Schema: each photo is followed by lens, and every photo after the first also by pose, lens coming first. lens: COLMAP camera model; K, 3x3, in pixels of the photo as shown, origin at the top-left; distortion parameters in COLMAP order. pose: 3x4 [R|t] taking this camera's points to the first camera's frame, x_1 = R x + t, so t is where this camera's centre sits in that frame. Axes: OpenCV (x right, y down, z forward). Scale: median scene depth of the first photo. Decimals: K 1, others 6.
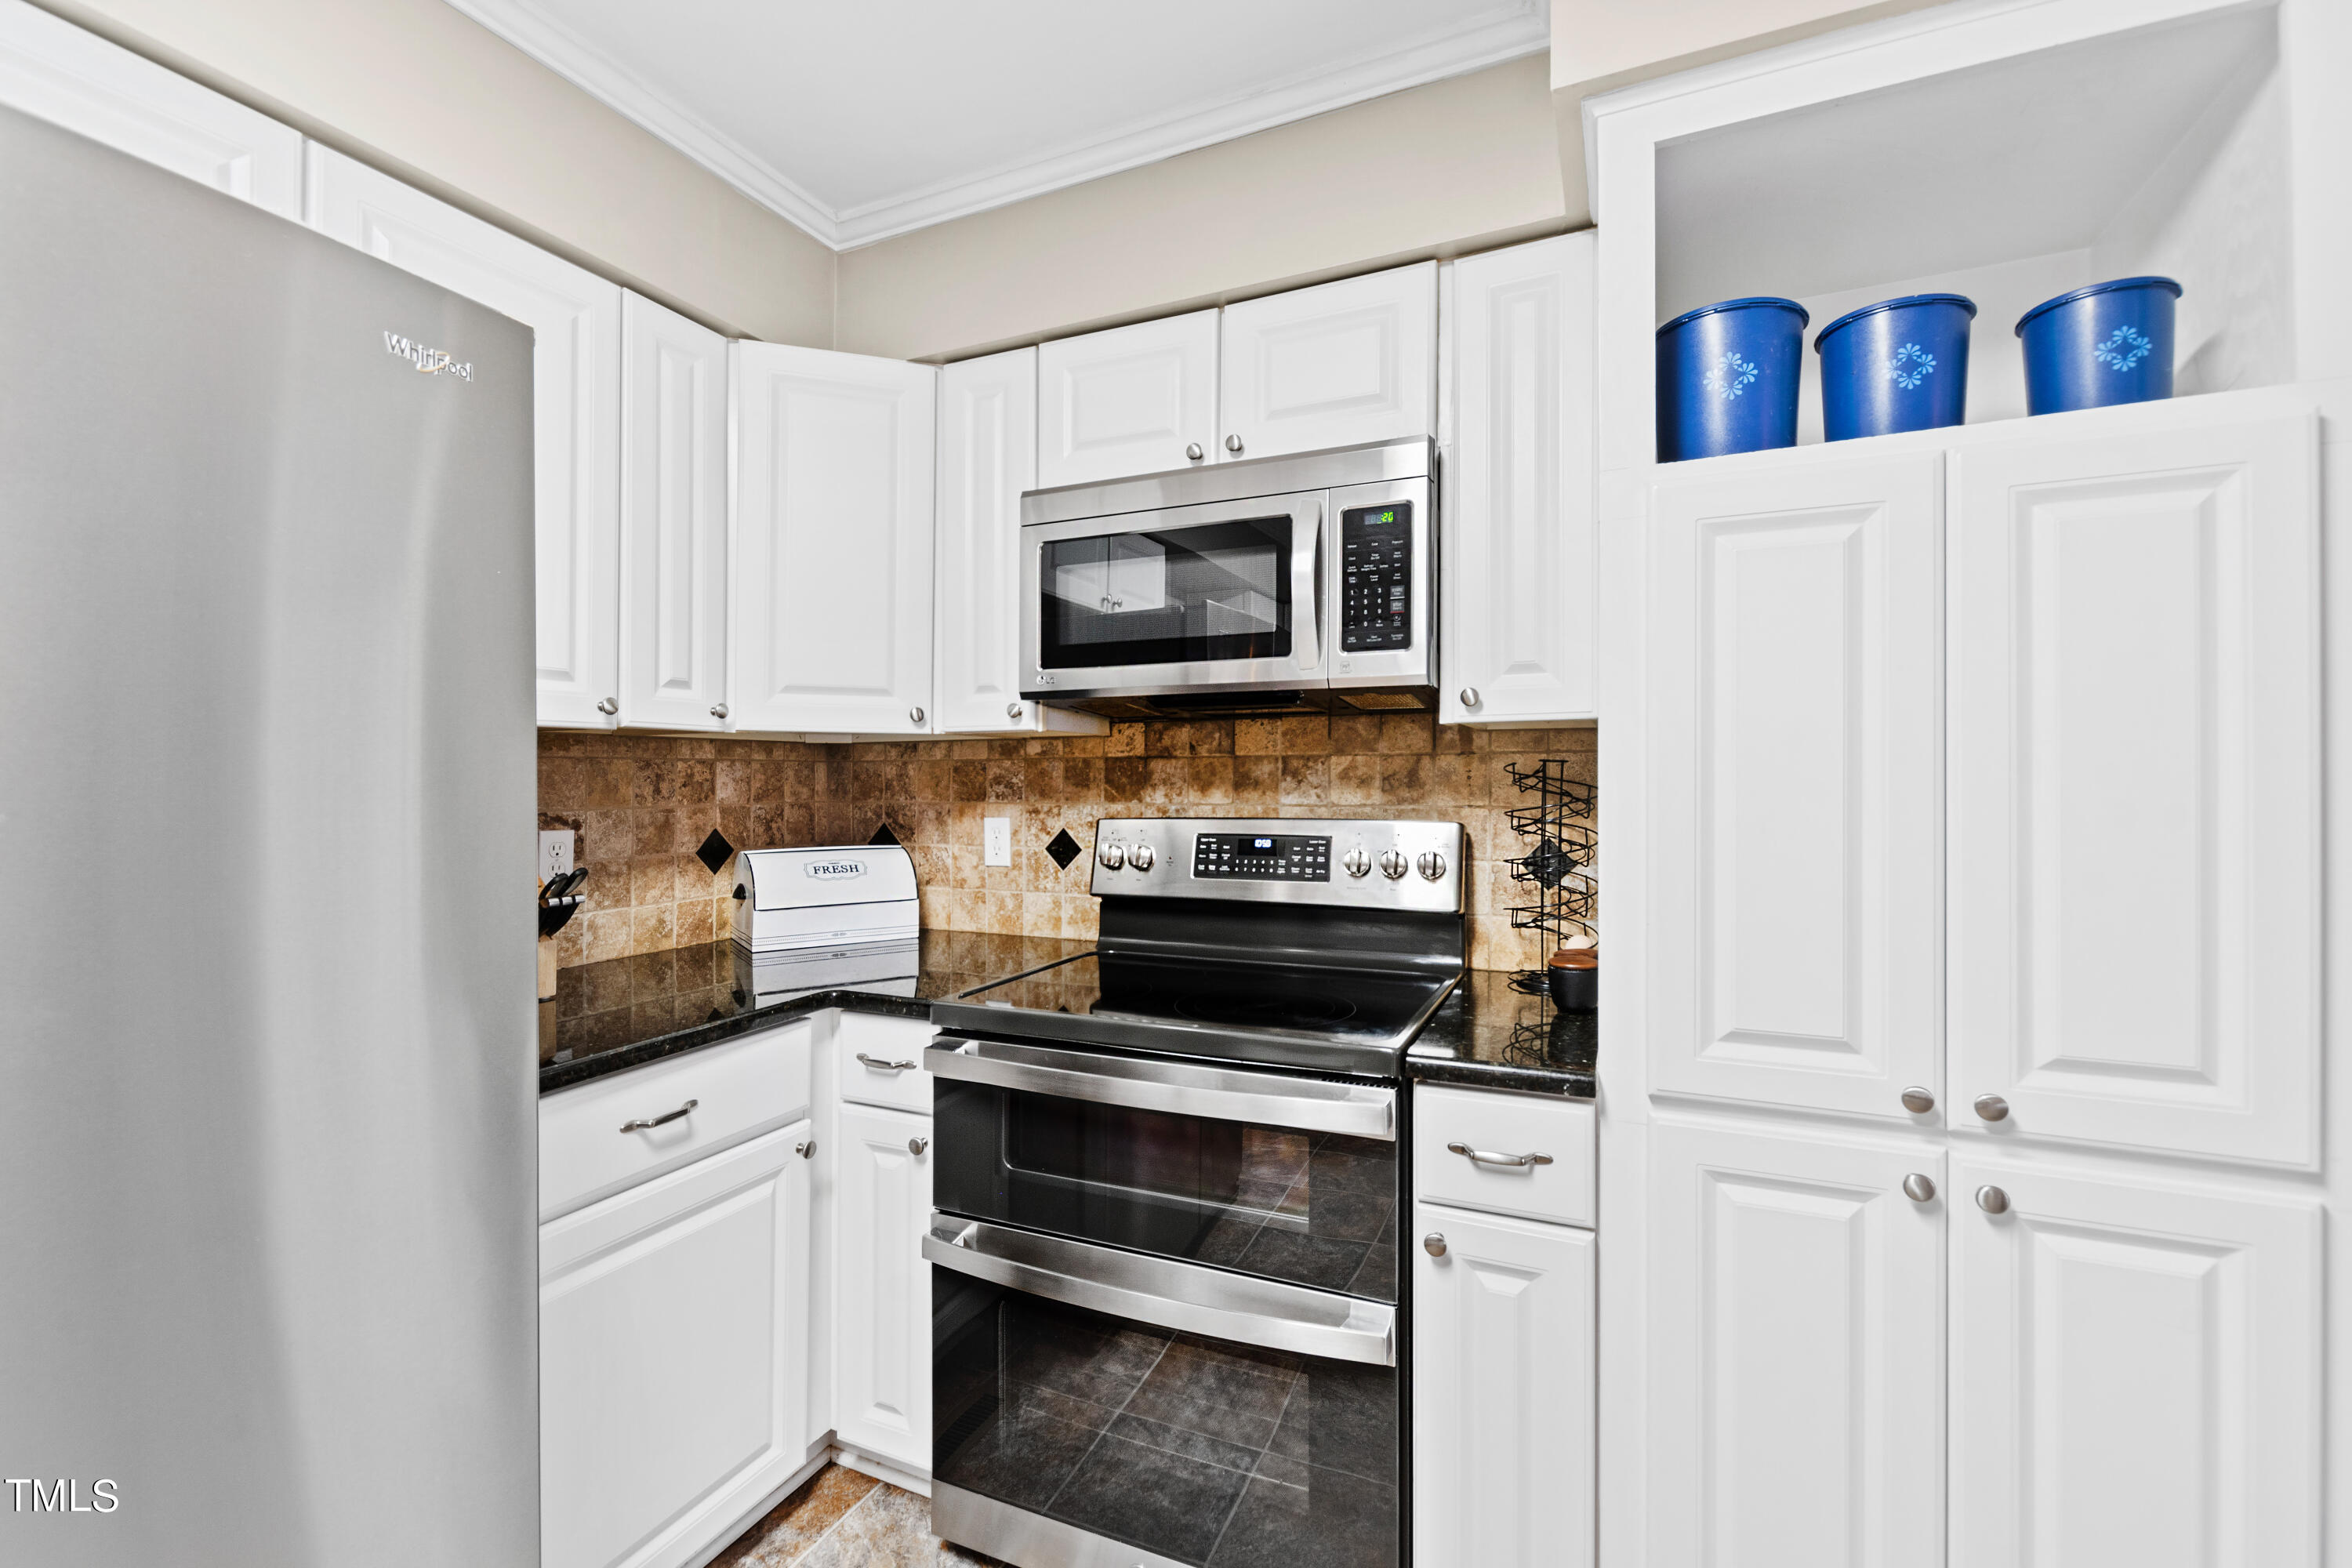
lens RADIAL K [[1018.4, 0, 1174.1], [0, 1018.4, 775.3], [0, 0, 1]] dist [-0.004865, -0.000674]
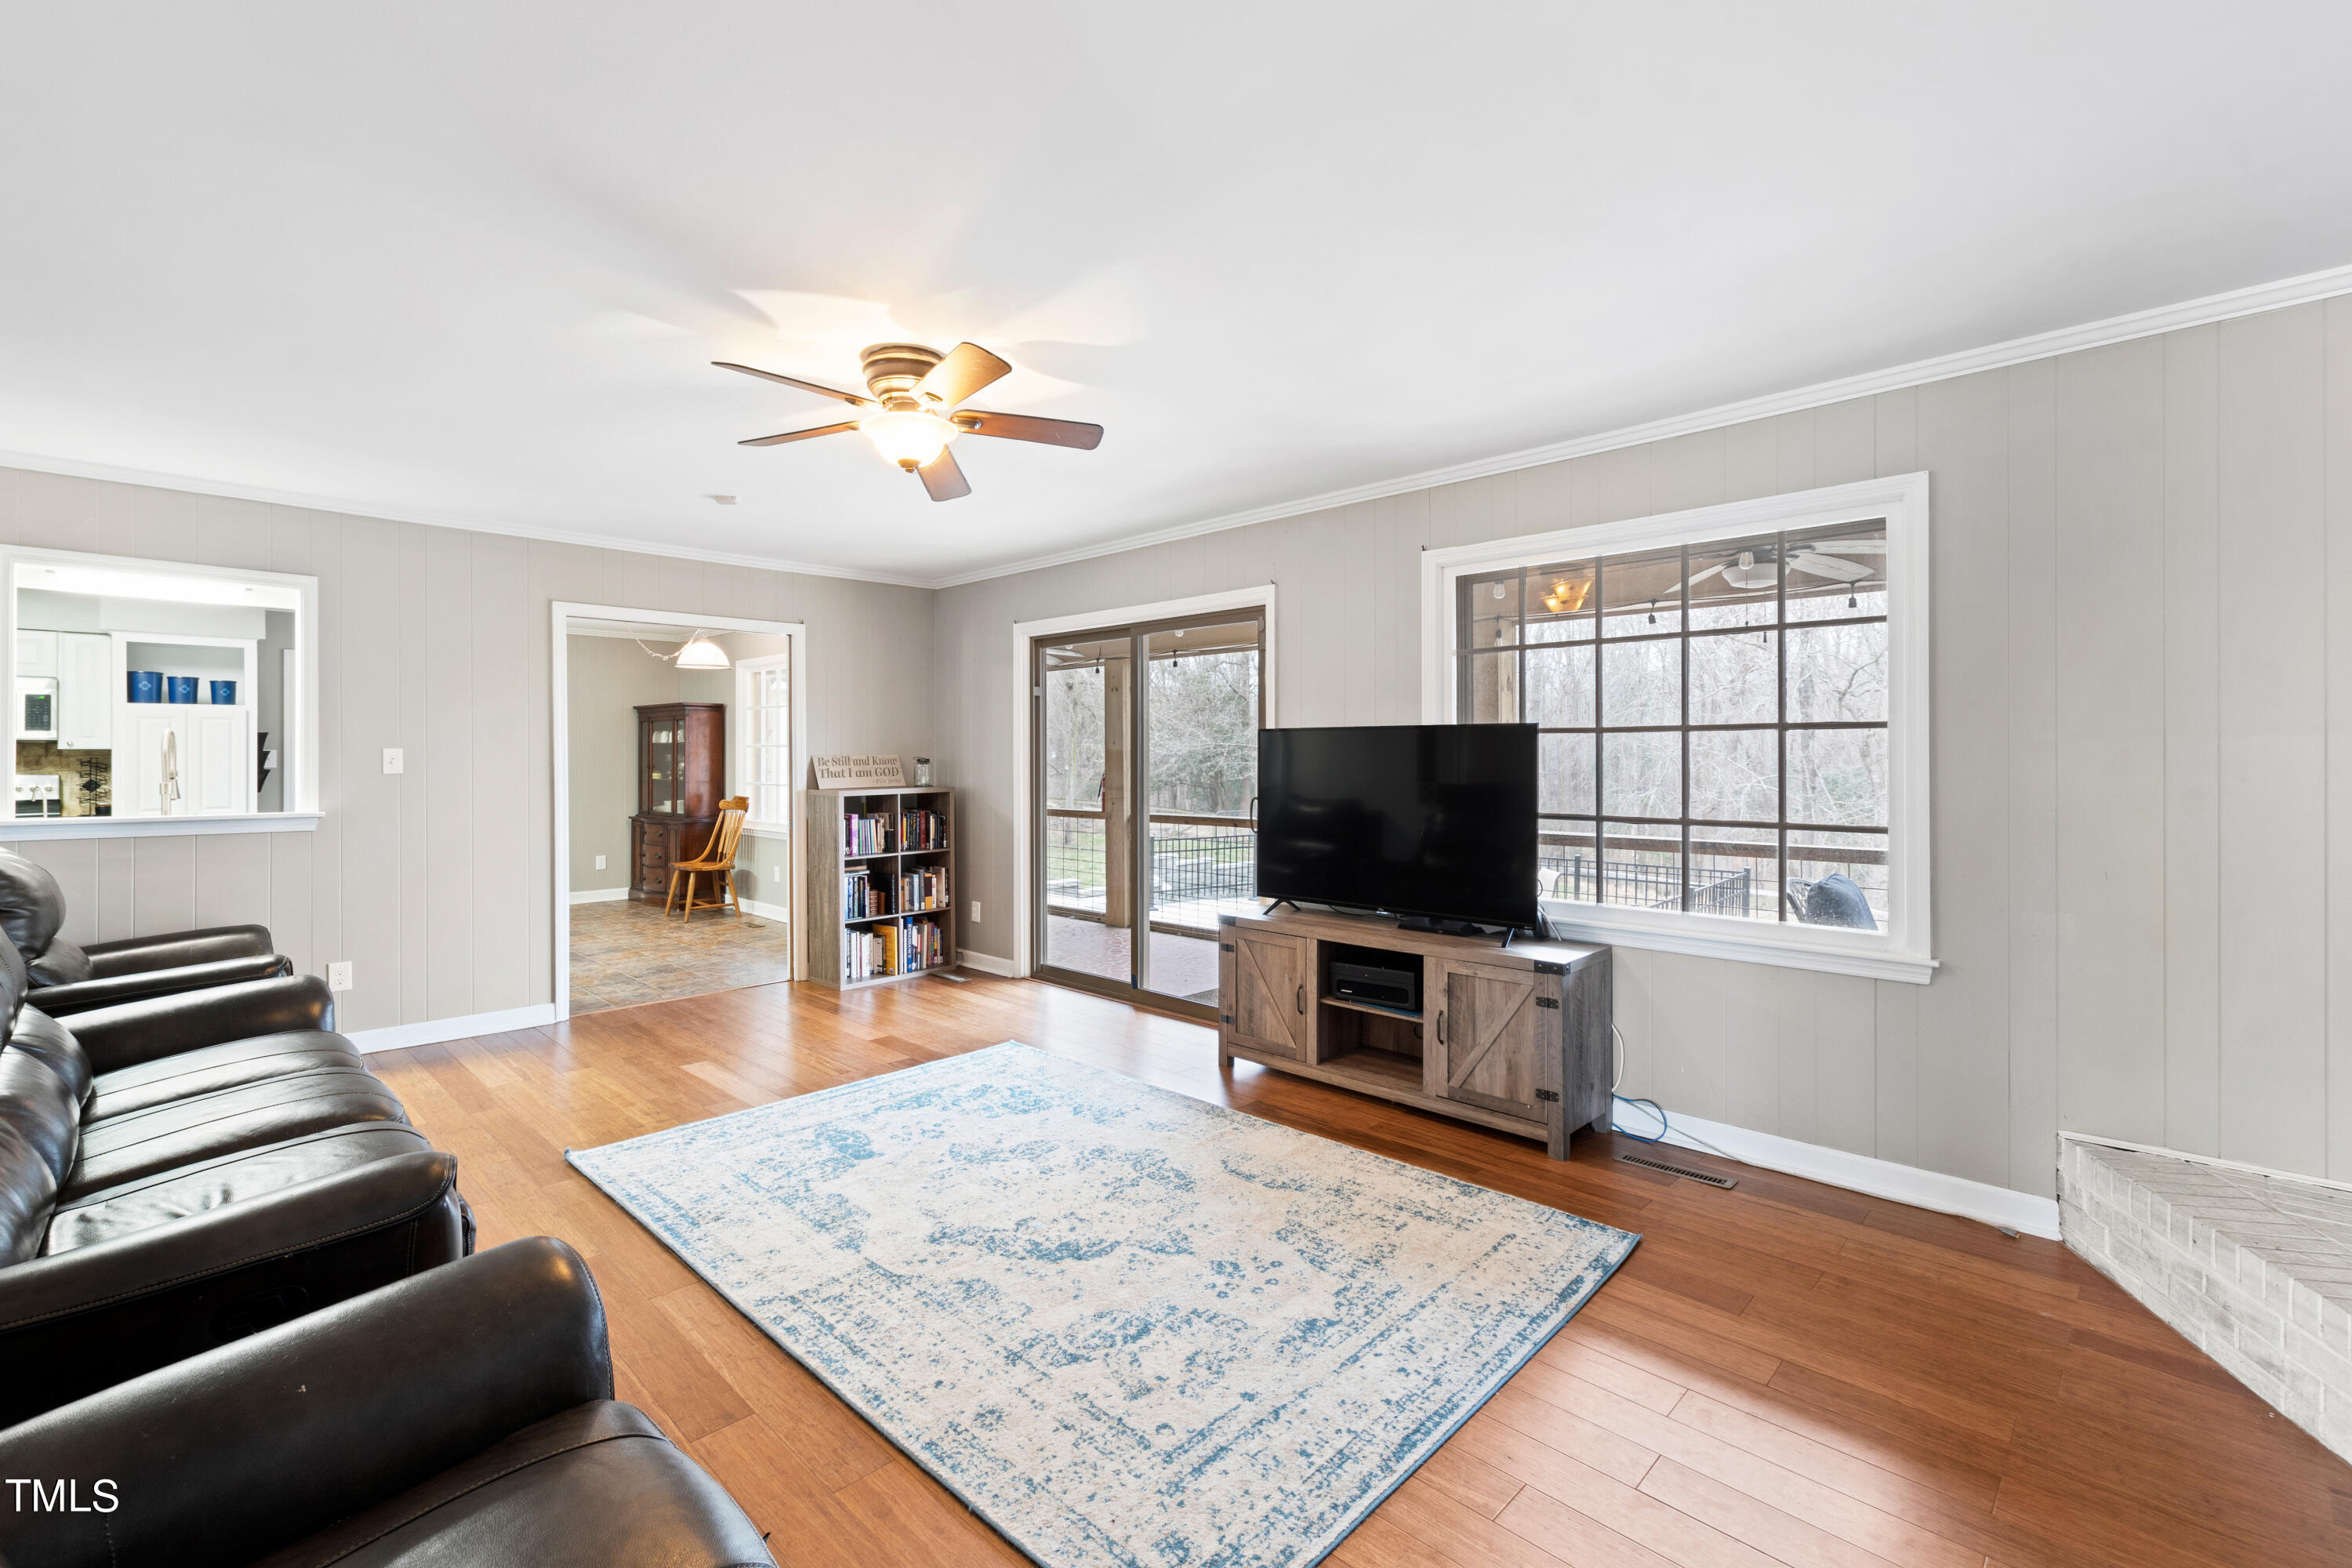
lens RADIAL K [[1018.4, 0, 1174.1], [0, 1018.4, 780.5], [0, 0, 1]] dist [-0.004865, -0.000674]
pose [[0.327100, 0.004792, 0.944978, -2.192784], [-0.004405, 0.999984, -0.003546, 0.070389], [-0.944979, -0.003003, 0.327116, -4.731417]]
